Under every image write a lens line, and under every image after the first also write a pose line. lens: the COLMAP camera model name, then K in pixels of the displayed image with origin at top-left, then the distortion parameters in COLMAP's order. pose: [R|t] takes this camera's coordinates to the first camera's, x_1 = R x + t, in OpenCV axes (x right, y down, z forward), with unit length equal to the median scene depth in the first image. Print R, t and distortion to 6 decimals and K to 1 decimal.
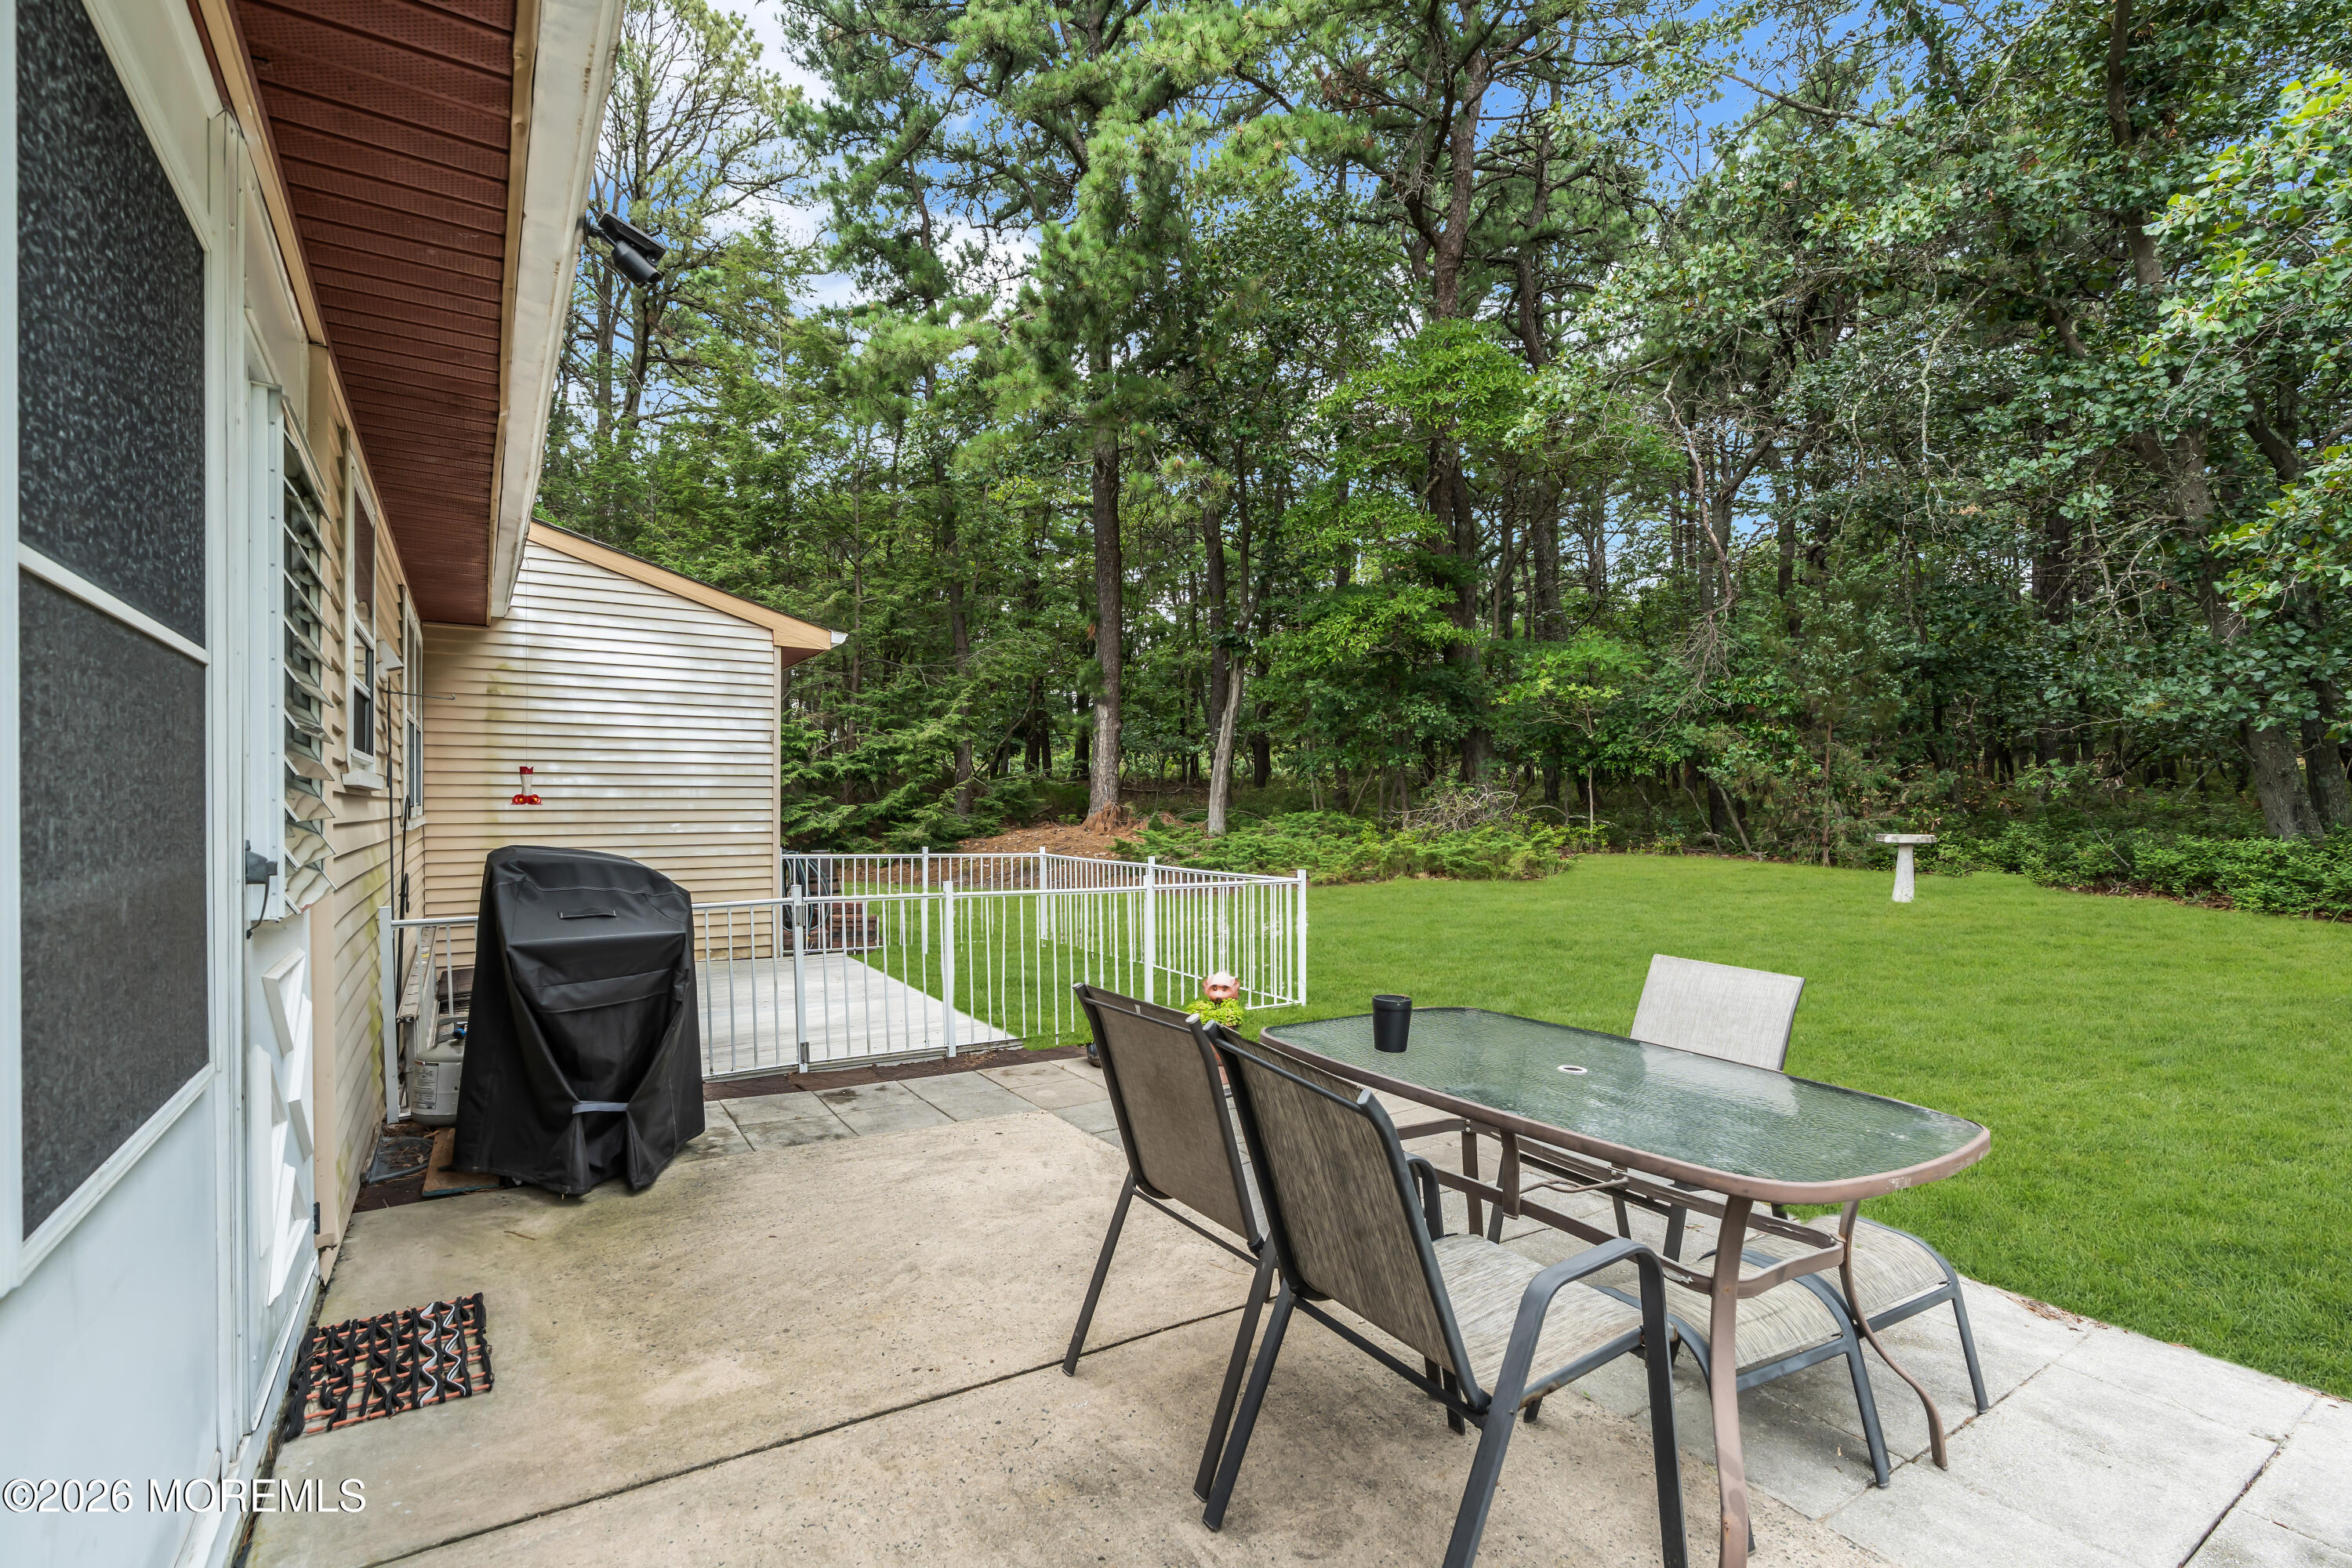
lens RADIAL K [[1065.0, 0, 1174.3], [0, 1065.0, 828.1], [0, 0, 1]] dist [-0.010008, 0.000024]
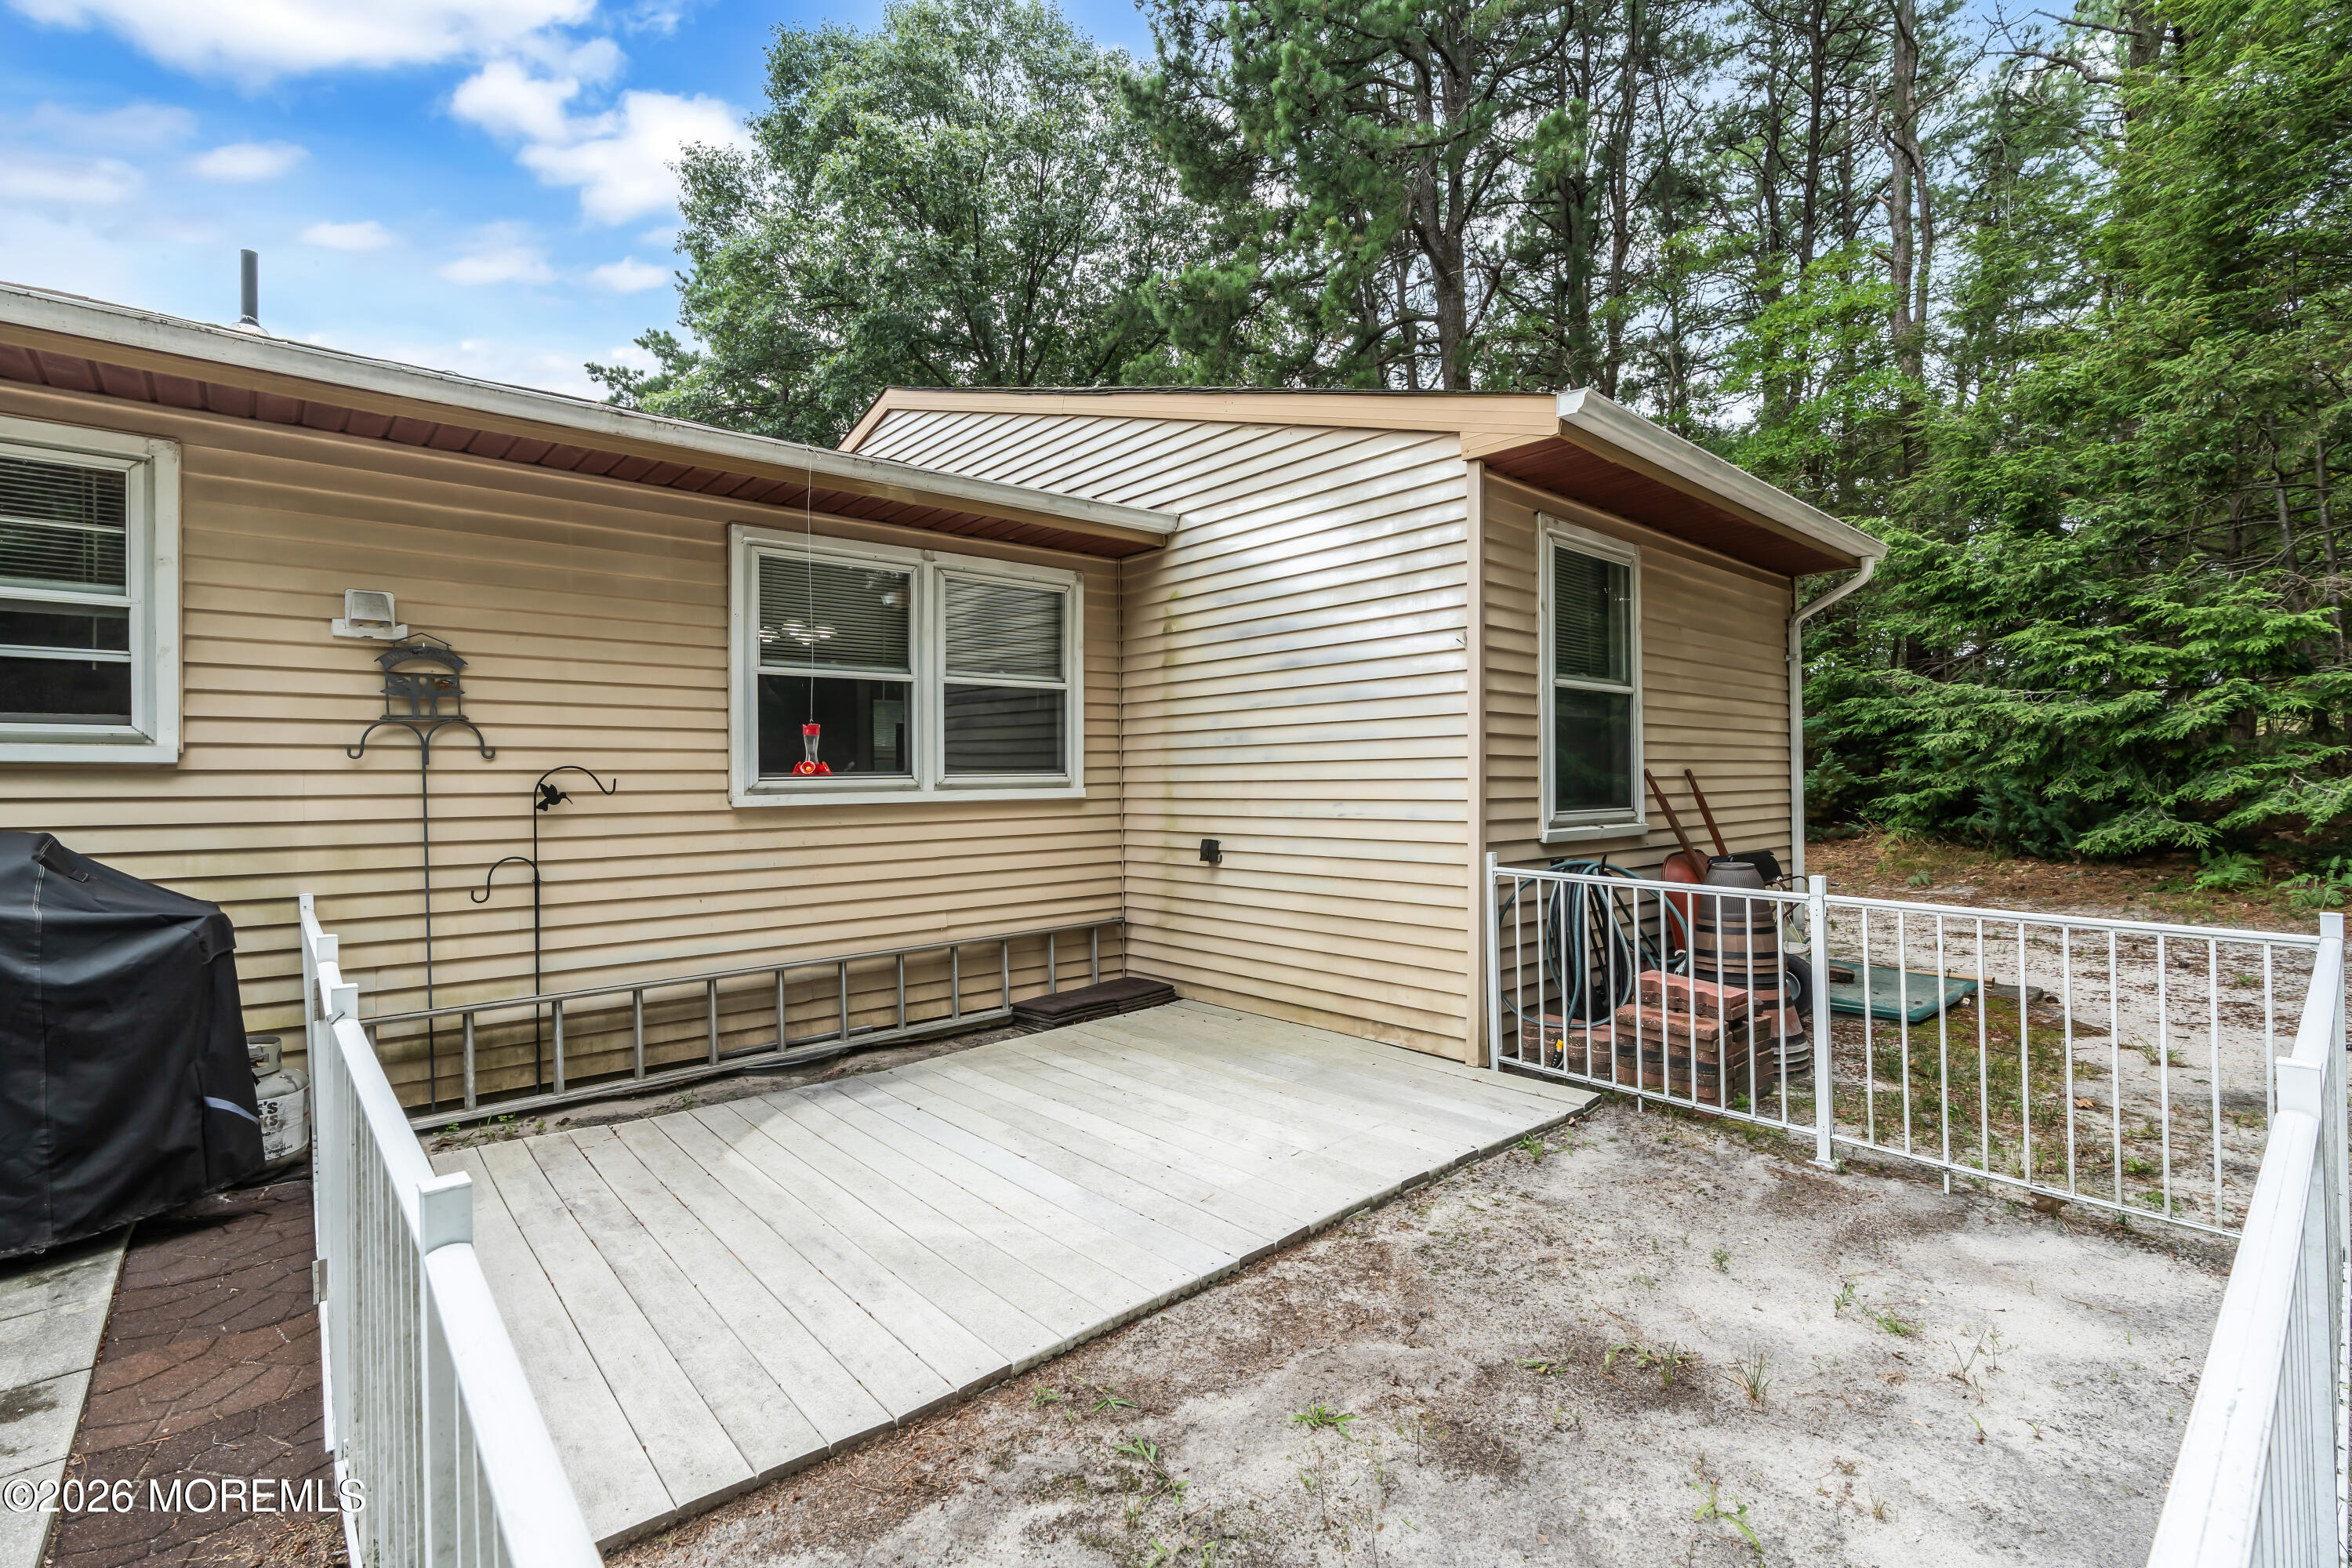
lens RADIAL K [[1042.8, 0, 1176.0], [0, 1042.8, 784.0], [0, 0, 1]] dist [-0.011184, 0.001282]
pose [[0.140369, 0.000014, -0.990099, 0.105503], [-0.011971, 0.999927, -0.001683, -0.012040], [0.990027, 0.012089, 0.140359, 0.789767]]
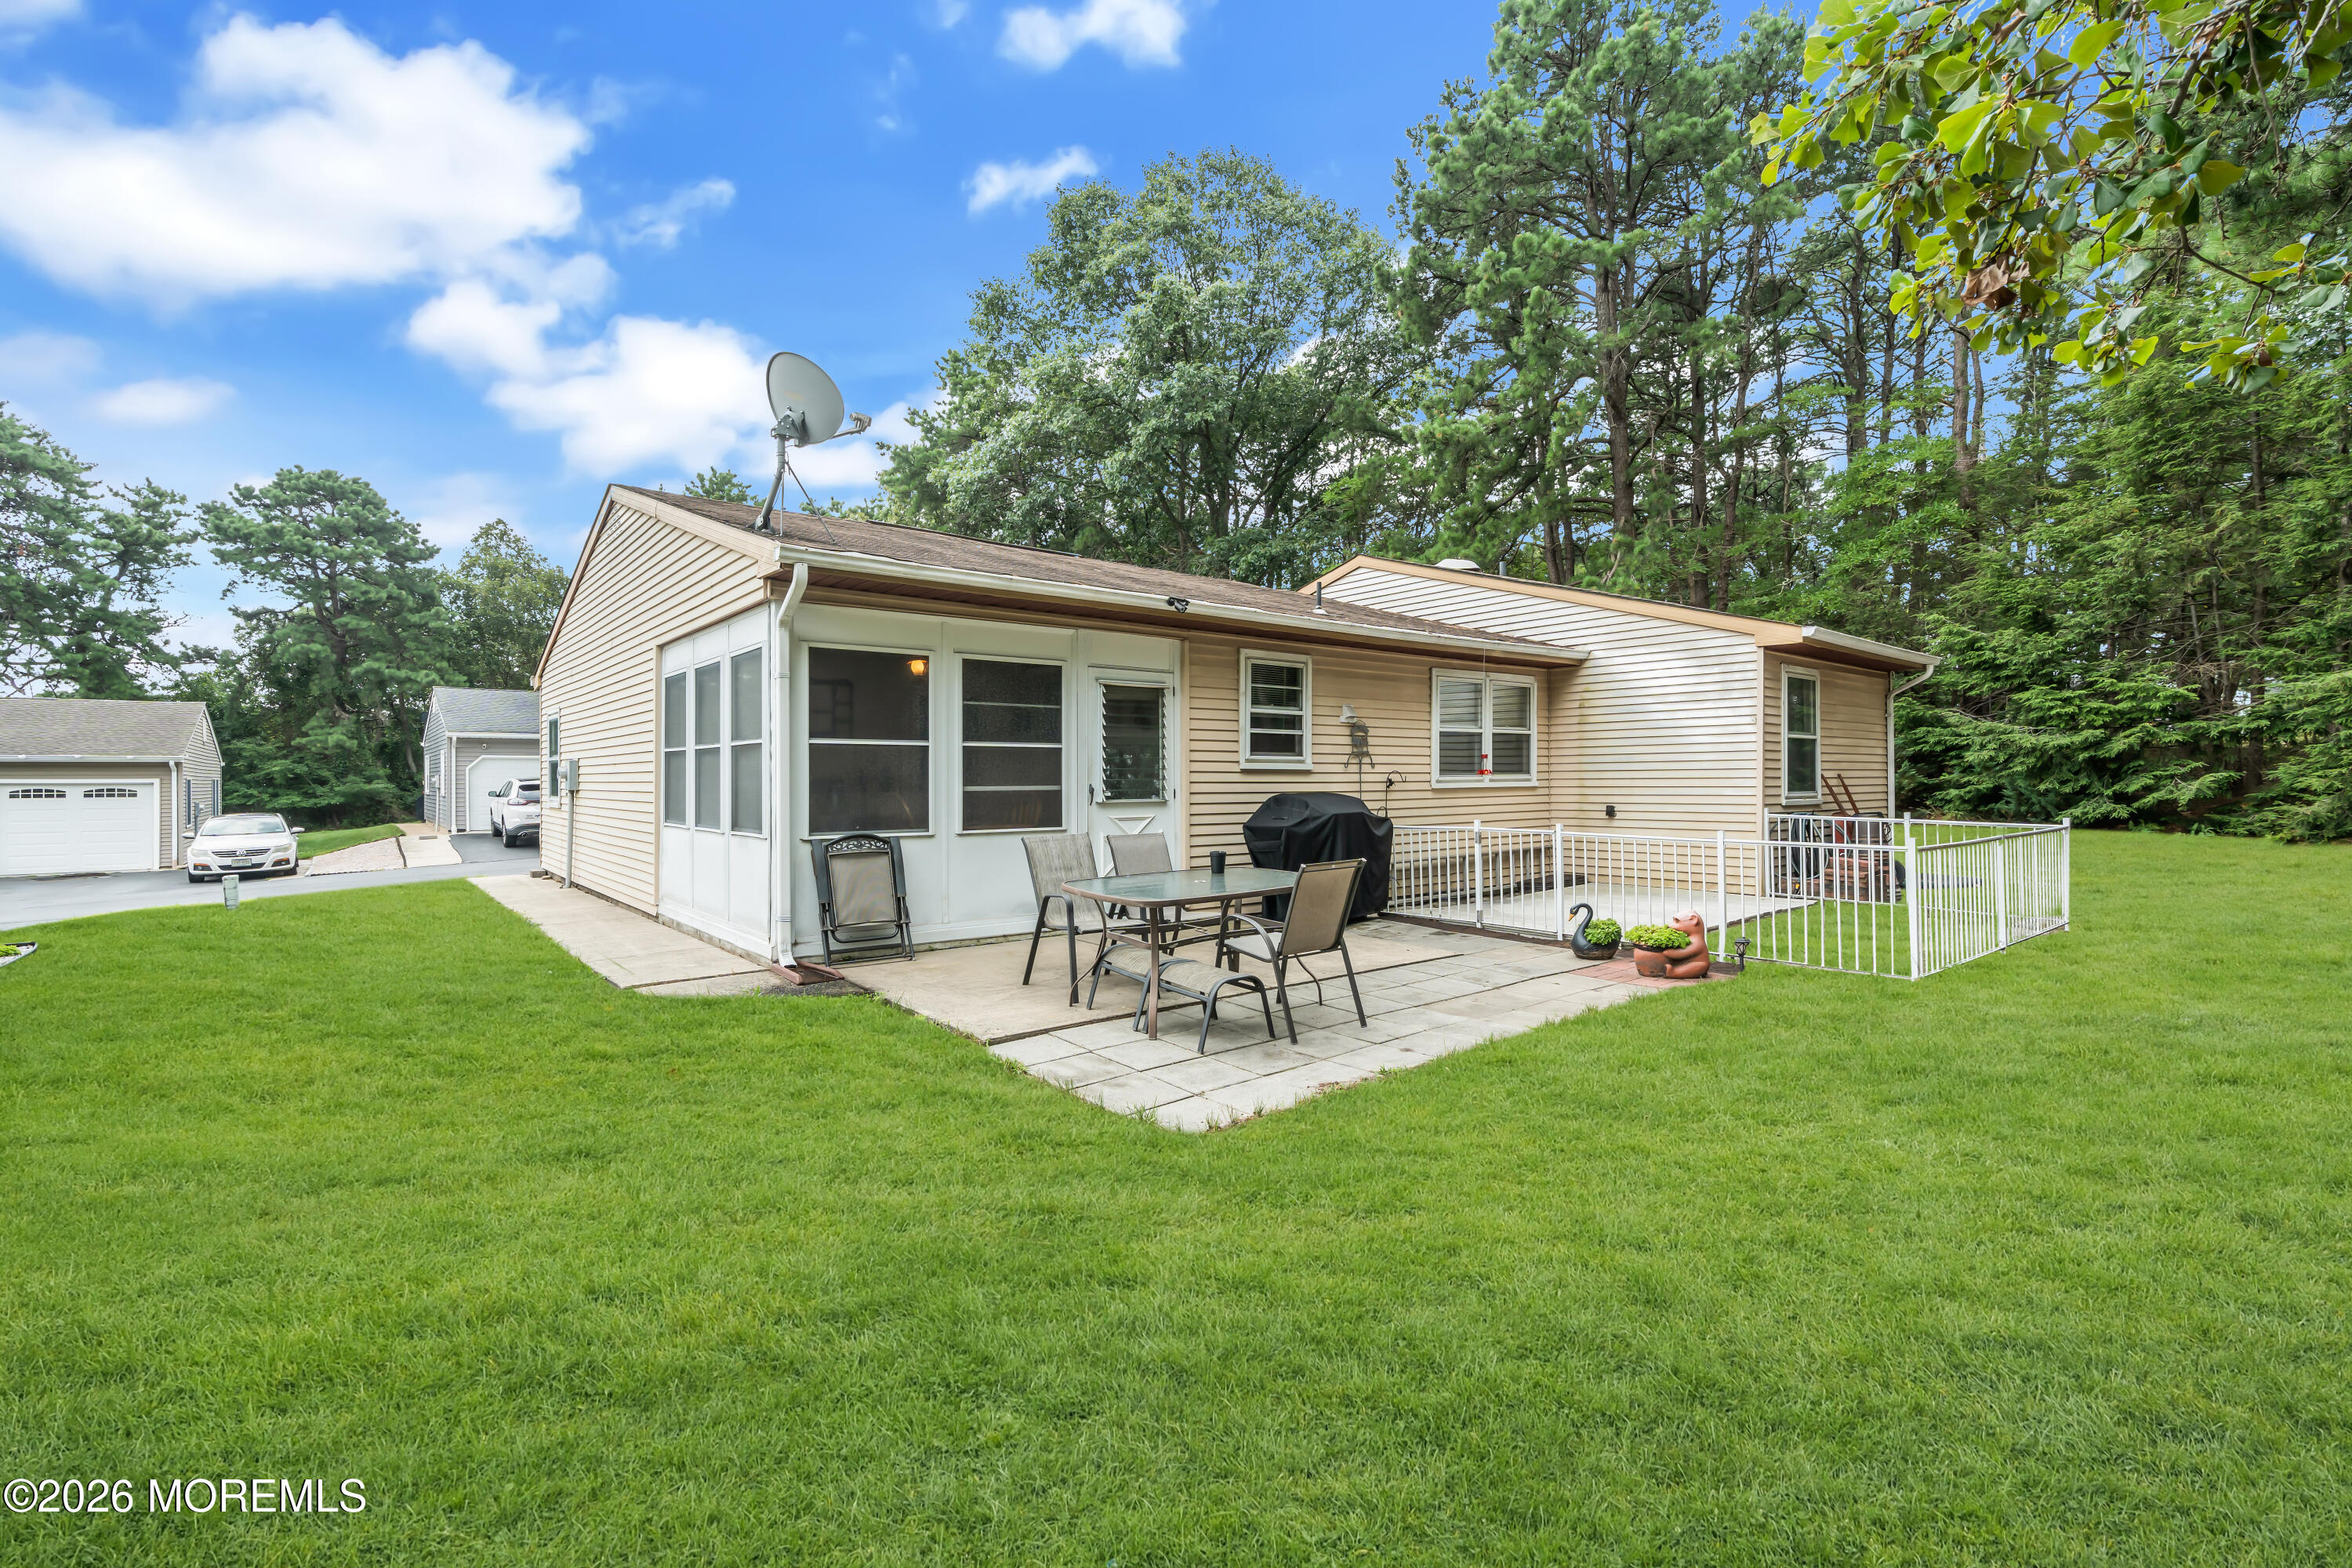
lens RADIAL K [[1049.3, 0, 1176.0], [0, 1049.3, 784.0], [0, 0, 1]] dist [-0.006419, 0.000514]
pose [[0.098319, 0.001288, -0.995154, 0.782878], [-0.016901, 0.999857, -0.000376, 0.002438], [0.995011, 0.016856, 0.098327, 0.199927]]
